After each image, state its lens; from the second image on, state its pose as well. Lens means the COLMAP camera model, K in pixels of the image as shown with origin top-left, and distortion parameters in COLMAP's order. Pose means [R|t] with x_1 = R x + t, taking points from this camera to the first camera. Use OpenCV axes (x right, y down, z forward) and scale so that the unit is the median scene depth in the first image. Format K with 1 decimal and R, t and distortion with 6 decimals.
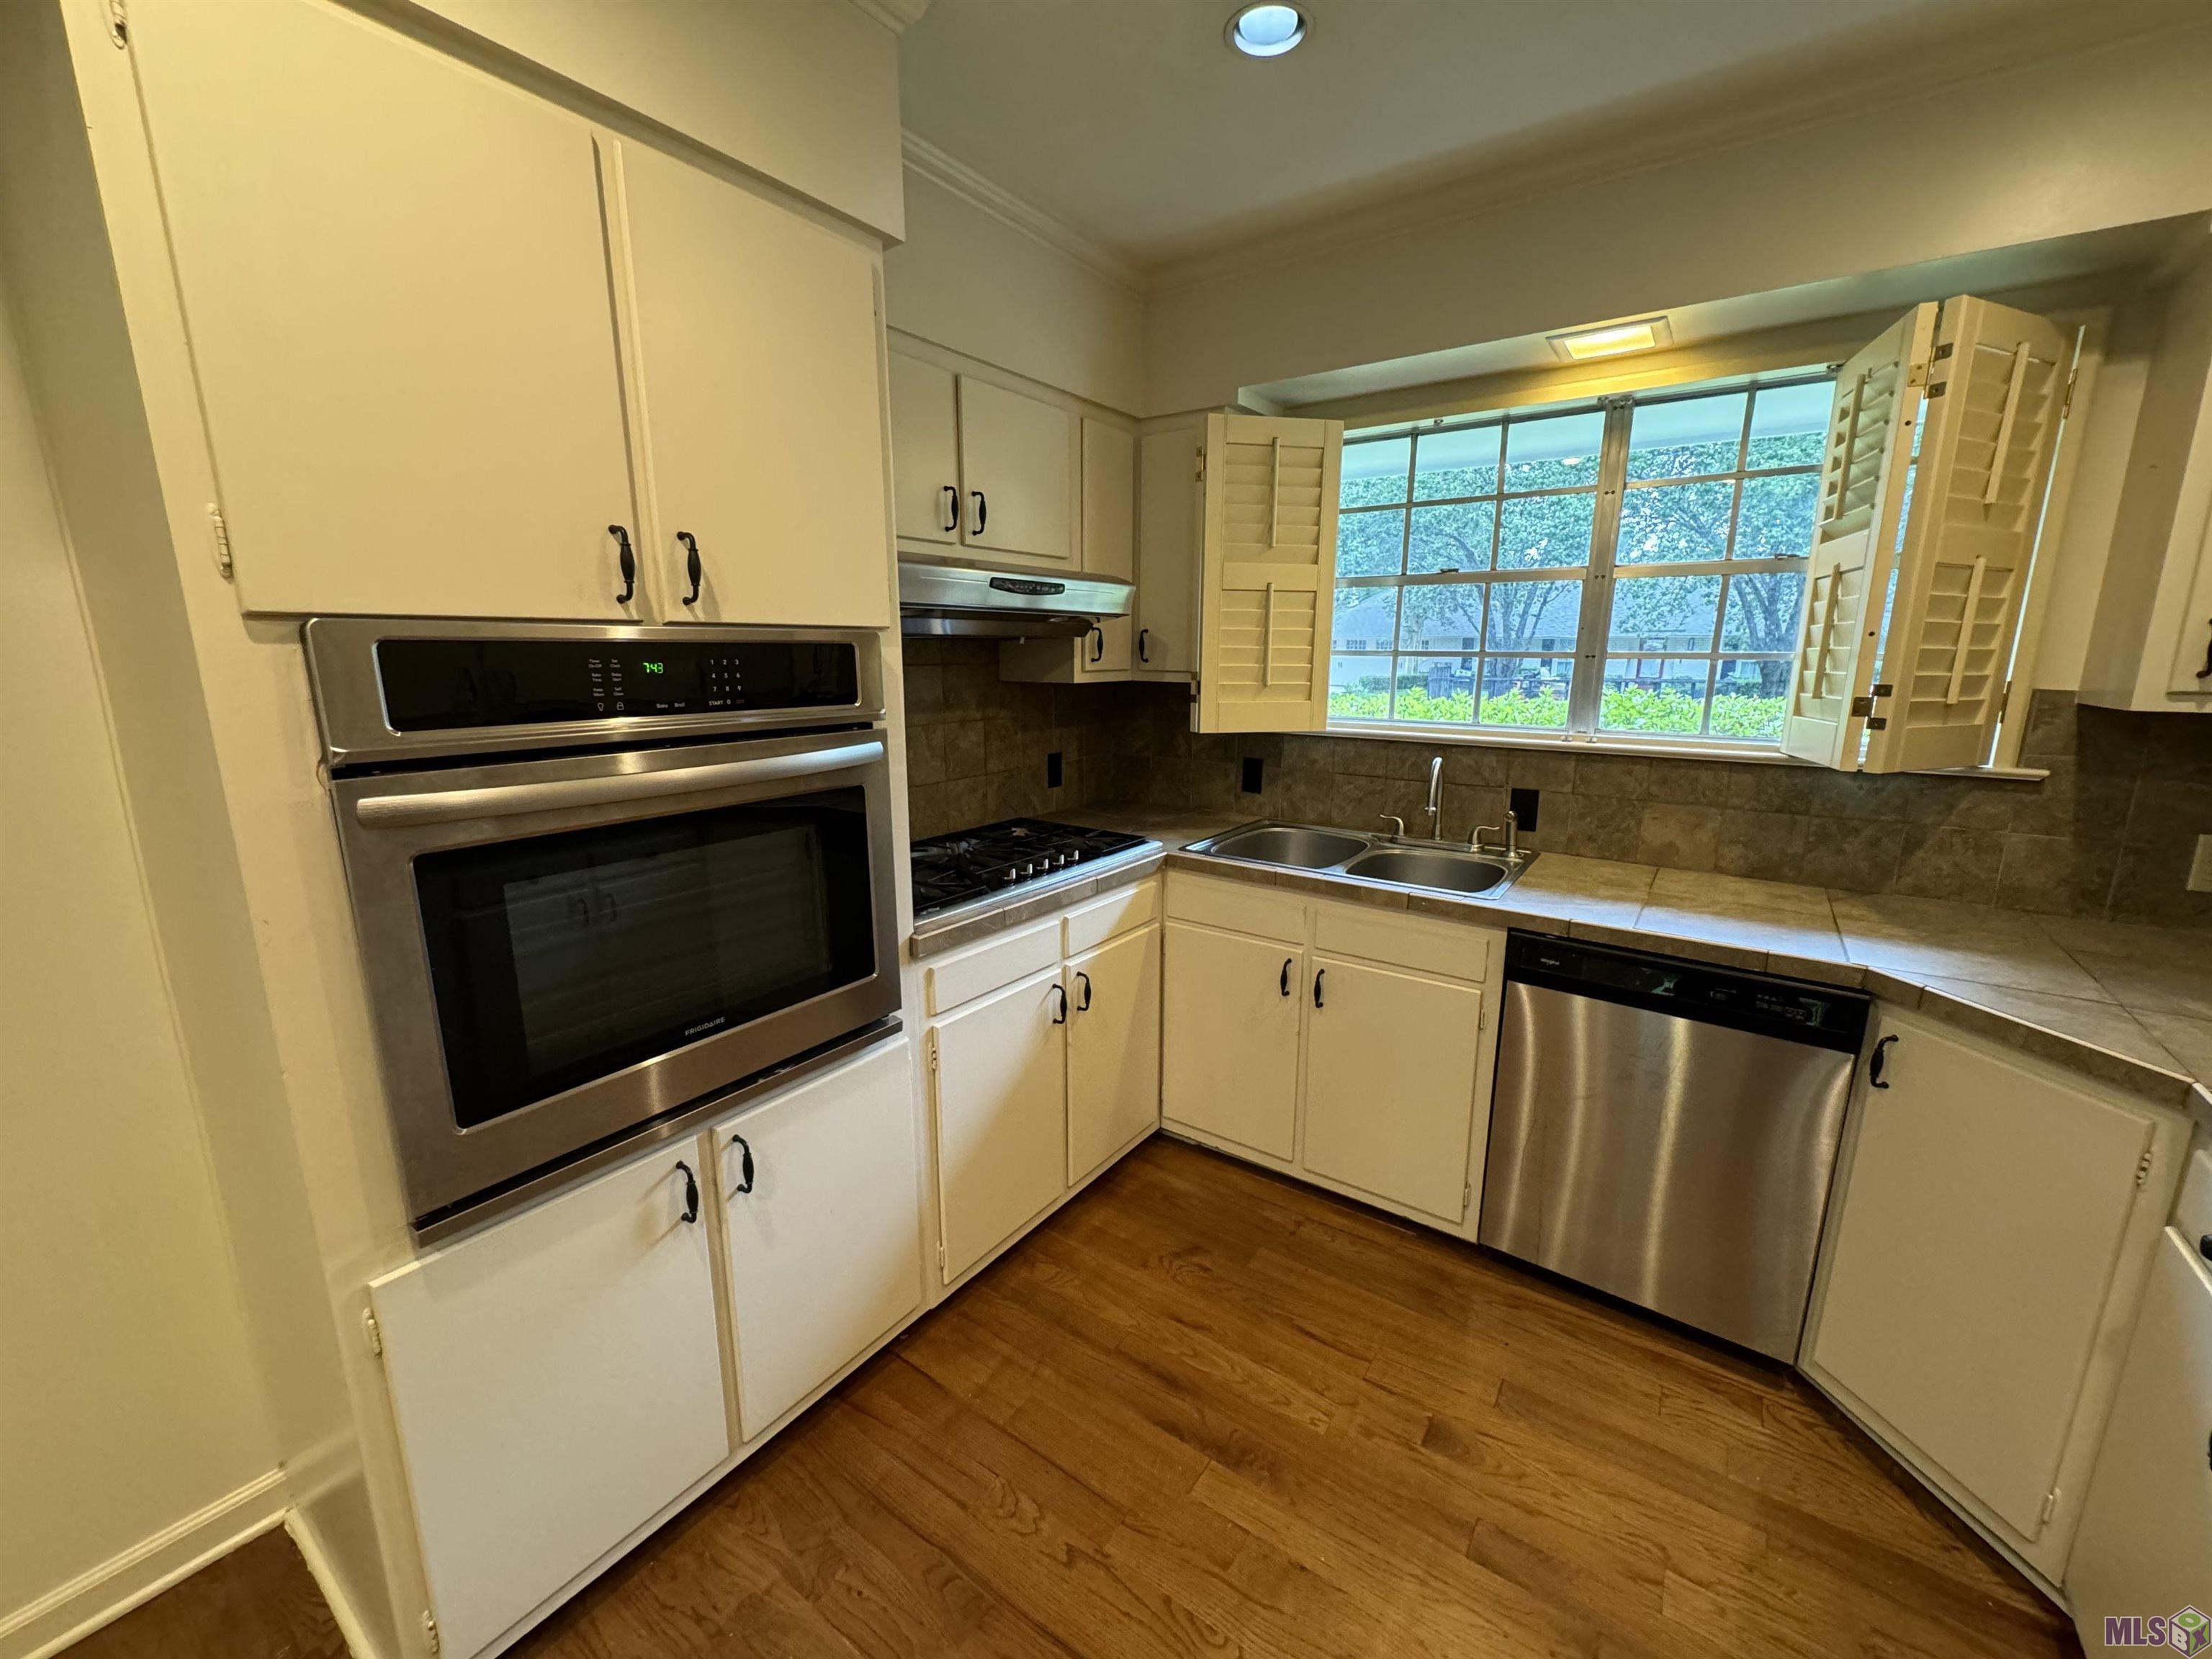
lens RADIAL K [[883.1, 0, 1106.0], [0, 883.1, 829.5], [0, 0, 1]] dist [0.001332, 0.000251]
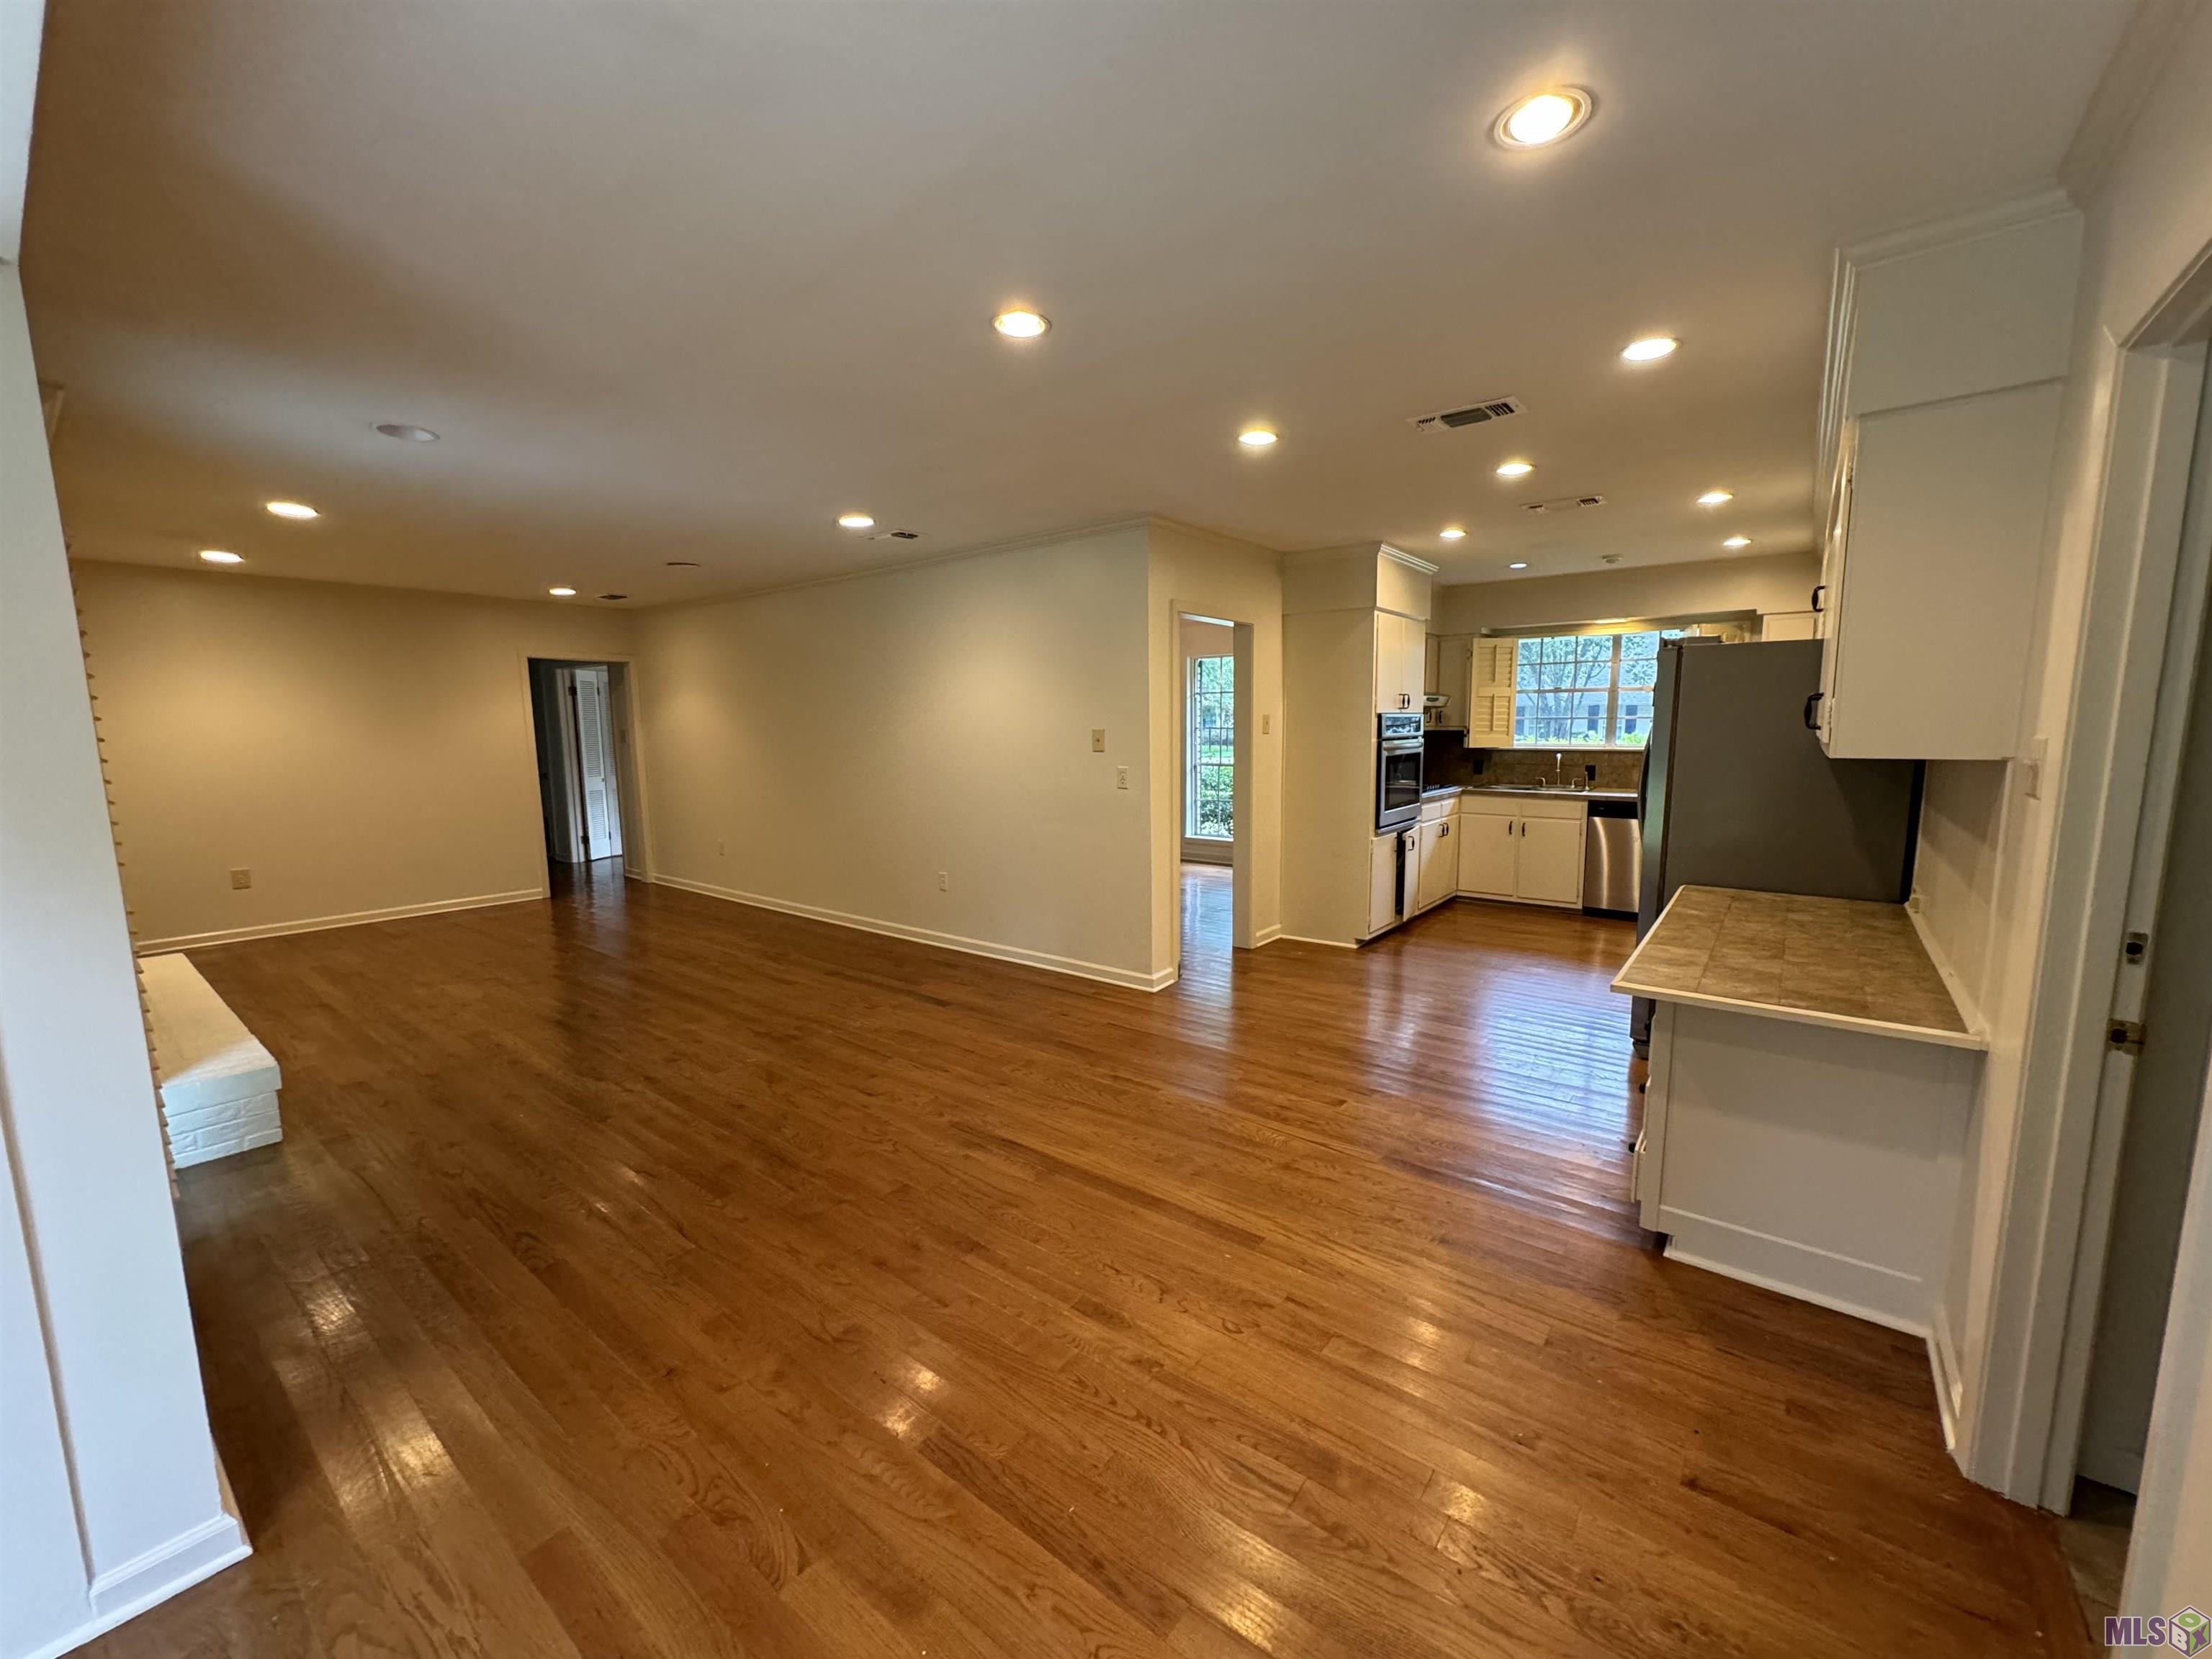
lens RADIAL K [[883.1, 0, 1106.0], [0, 883.1, 829.5], [0, 0, 1]] dist [0.001332, 0.000251]
pose [[0.999230, -0.002400, -0.039163, -1.069069], [-0.000861, 0.996545, -0.083045, 0.437907], [0.039227, 0.083015, 0.995776, -2.061569]]
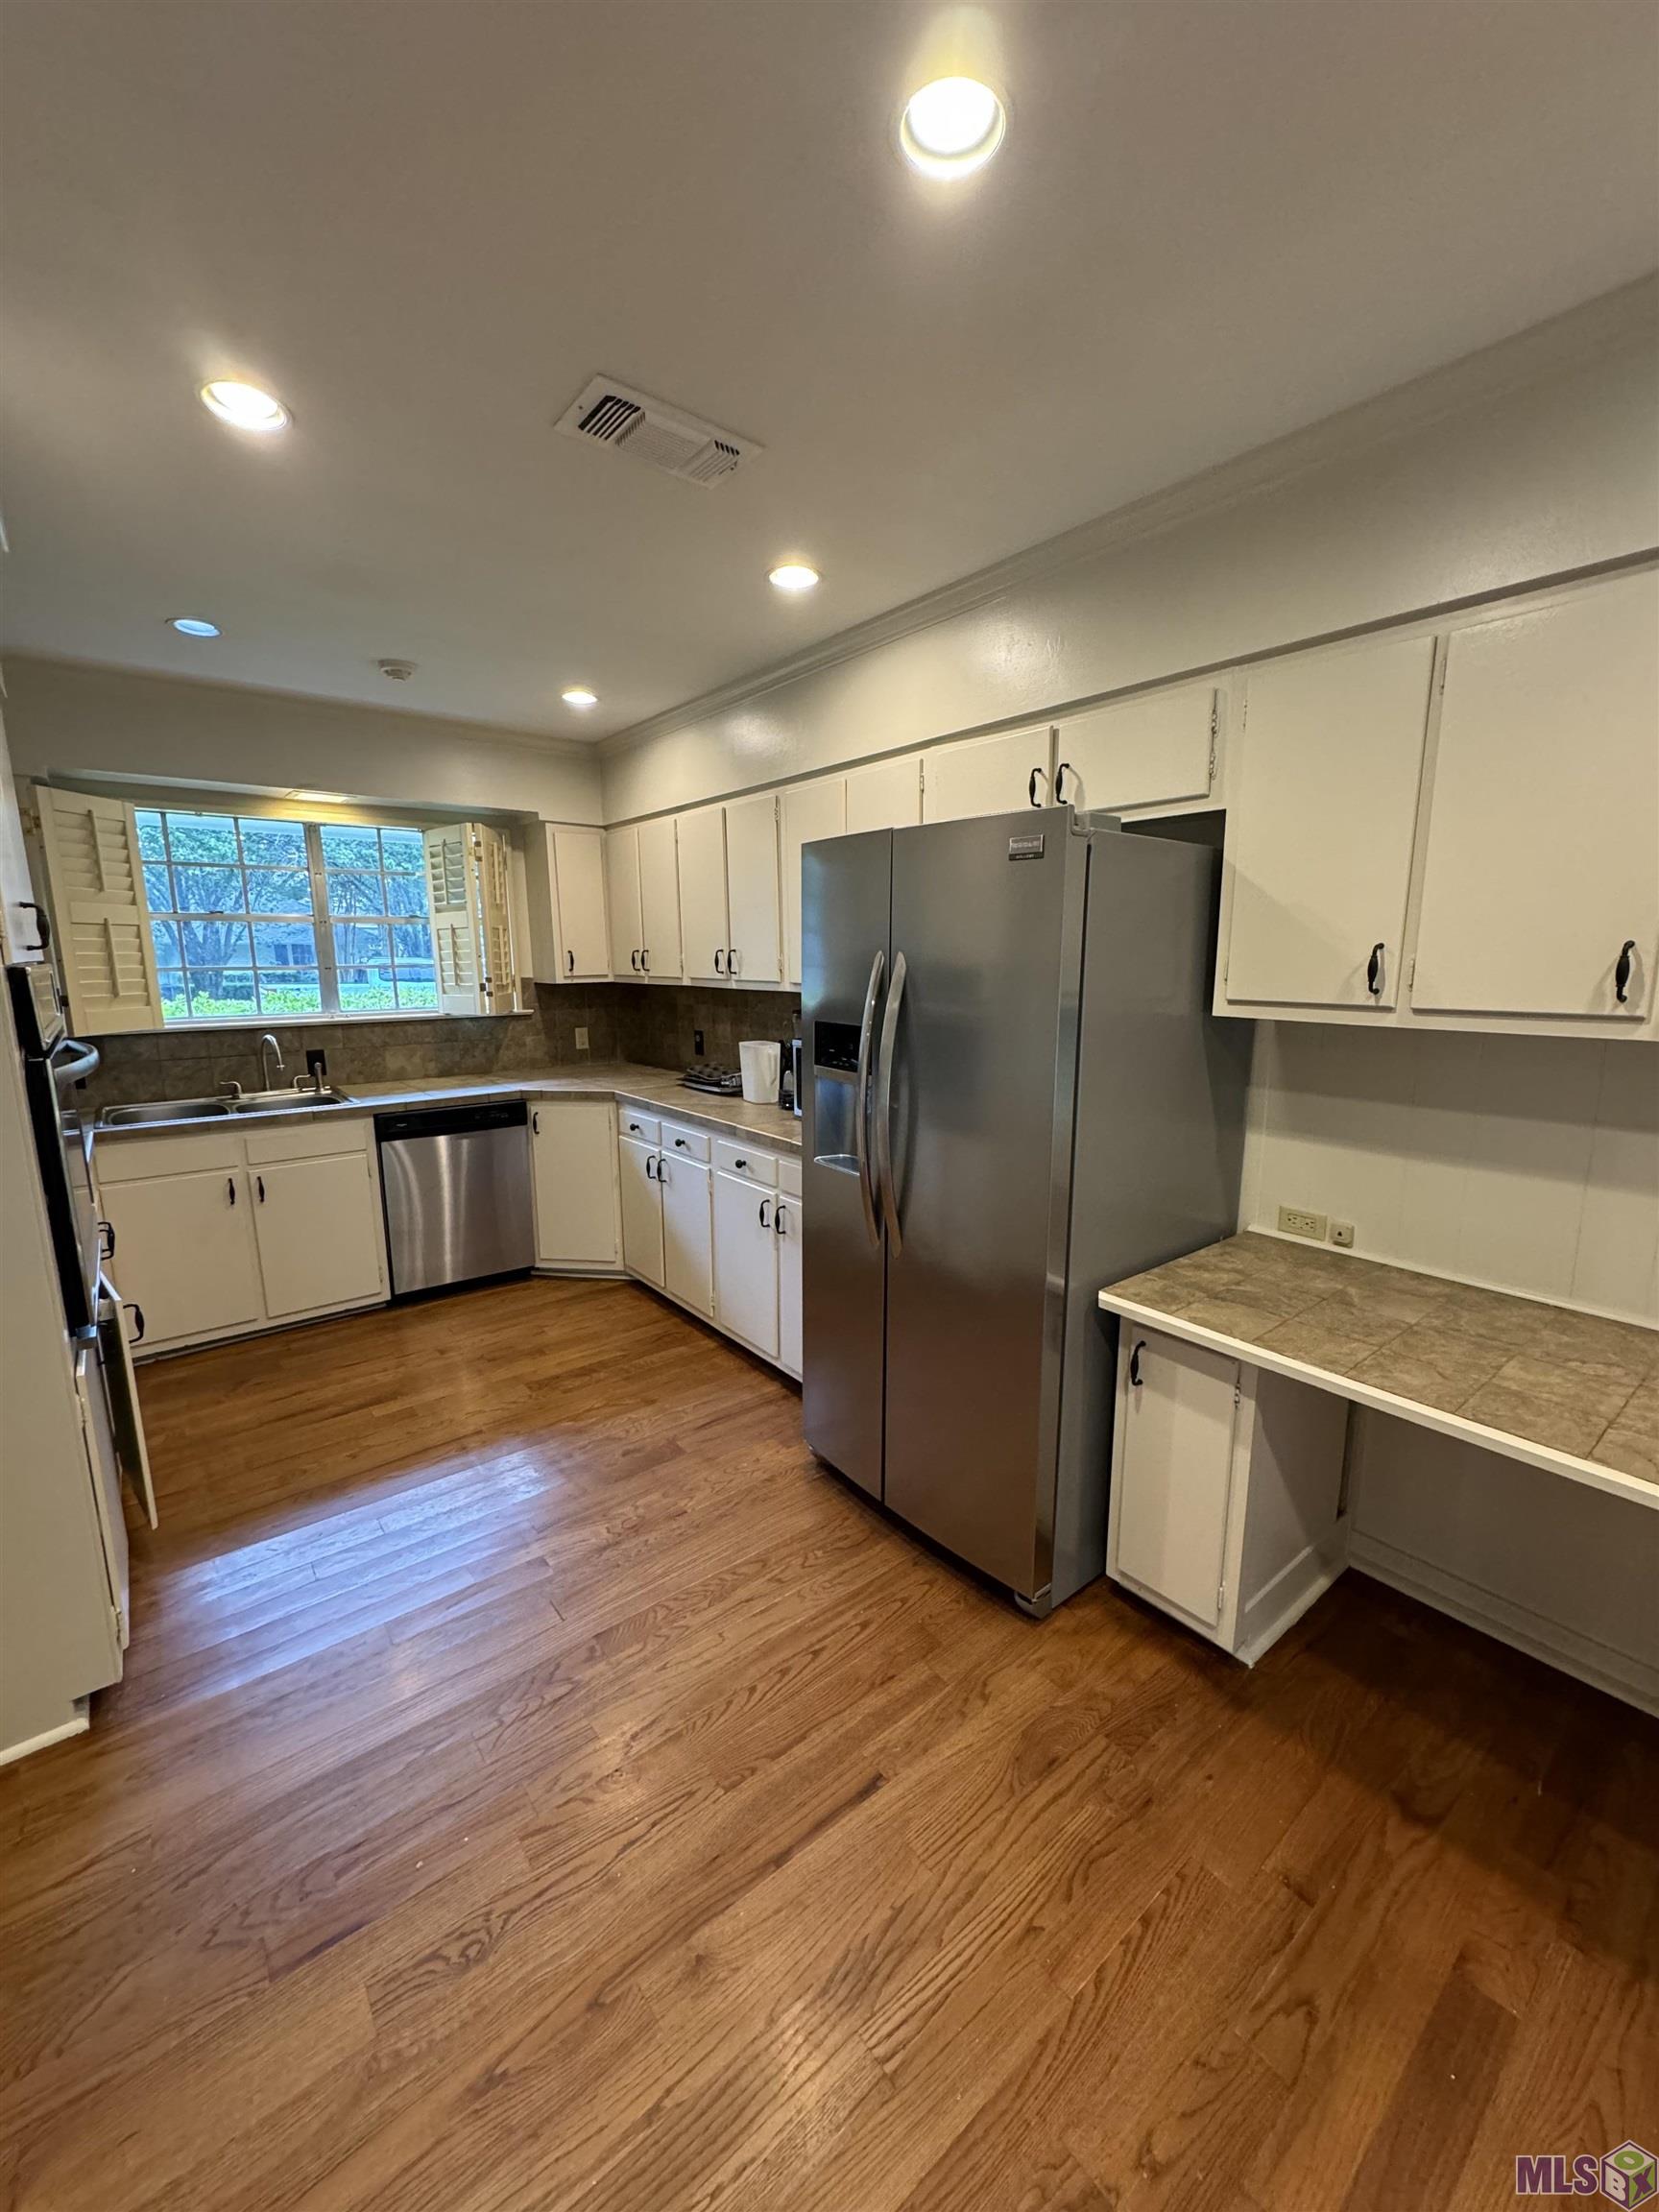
lens RADIAL K [[883.1, 0, 829.5], [0, 883.1, 1106.0], [0, 0, 1]] dist [0.001332, 0.000251]
pose [[0.272253, -0.171259, 0.946863, -0.921934], [0.201521, 0.972359, 0.117927, 0.059503], [-0.940887, 0.158707, 0.299240, -0.404903]]
